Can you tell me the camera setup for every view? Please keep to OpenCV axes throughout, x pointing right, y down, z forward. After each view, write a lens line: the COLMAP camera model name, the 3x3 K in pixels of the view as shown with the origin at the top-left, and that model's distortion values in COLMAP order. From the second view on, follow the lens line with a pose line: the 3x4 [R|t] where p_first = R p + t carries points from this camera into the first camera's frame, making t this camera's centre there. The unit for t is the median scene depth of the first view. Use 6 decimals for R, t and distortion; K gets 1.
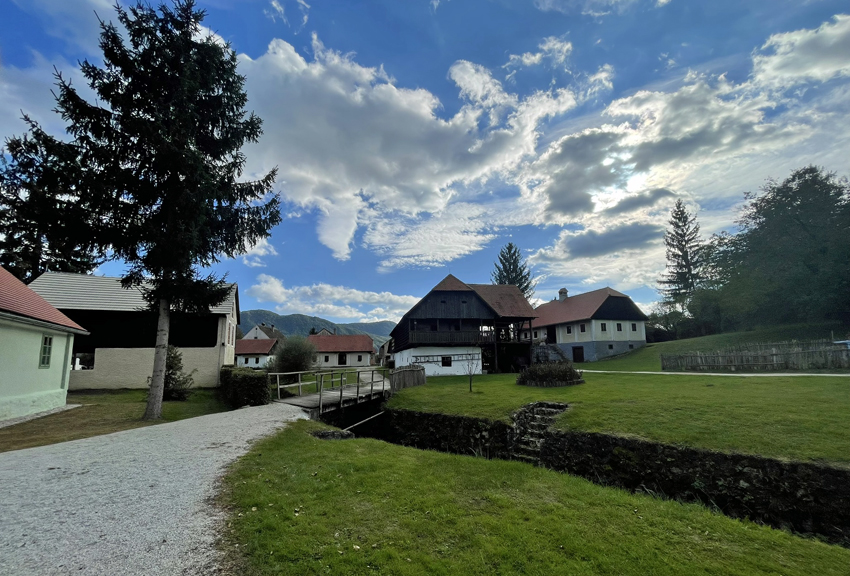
lens RADIAL K [[339.5, 0, 420.5], [0, 339.5, 316.7], [0, 0, 1]] dist [-0.002939, 0.000045]
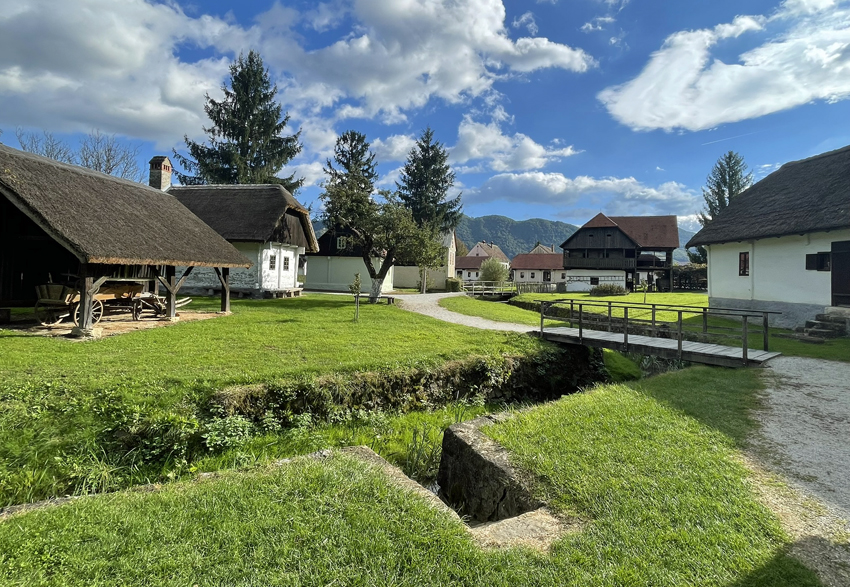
lens RADIAL K [[440.1, 0, 425.0], [0, 440.1, 267.9], [0, 0, 1]] dist [-0.005705, -0.001629]
pose [[0.824504, 0.029118, -0.565106, 0.482332], [0.033570, 0.994399, 0.100218, -0.108163], [0.564859, -0.101601, 0.818909, -0.735765]]
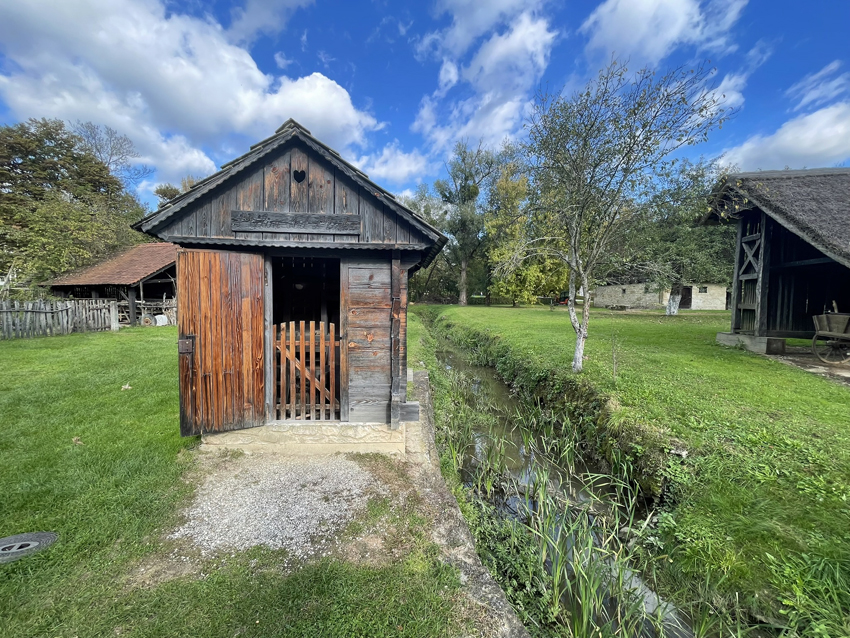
lens RADIAL K [[340.2, 0, 424.6], [0, 340.2, 319.0], [0, 0, 1]] dist [-0.003788, -0.000703]
pose [[-0.629977, 0.058672, -0.774394, 0.379800], [0.110535, 0.993765, -0.014629, -0.092873], [0.768707, -0.094813, -0.632534, -0.684332]]
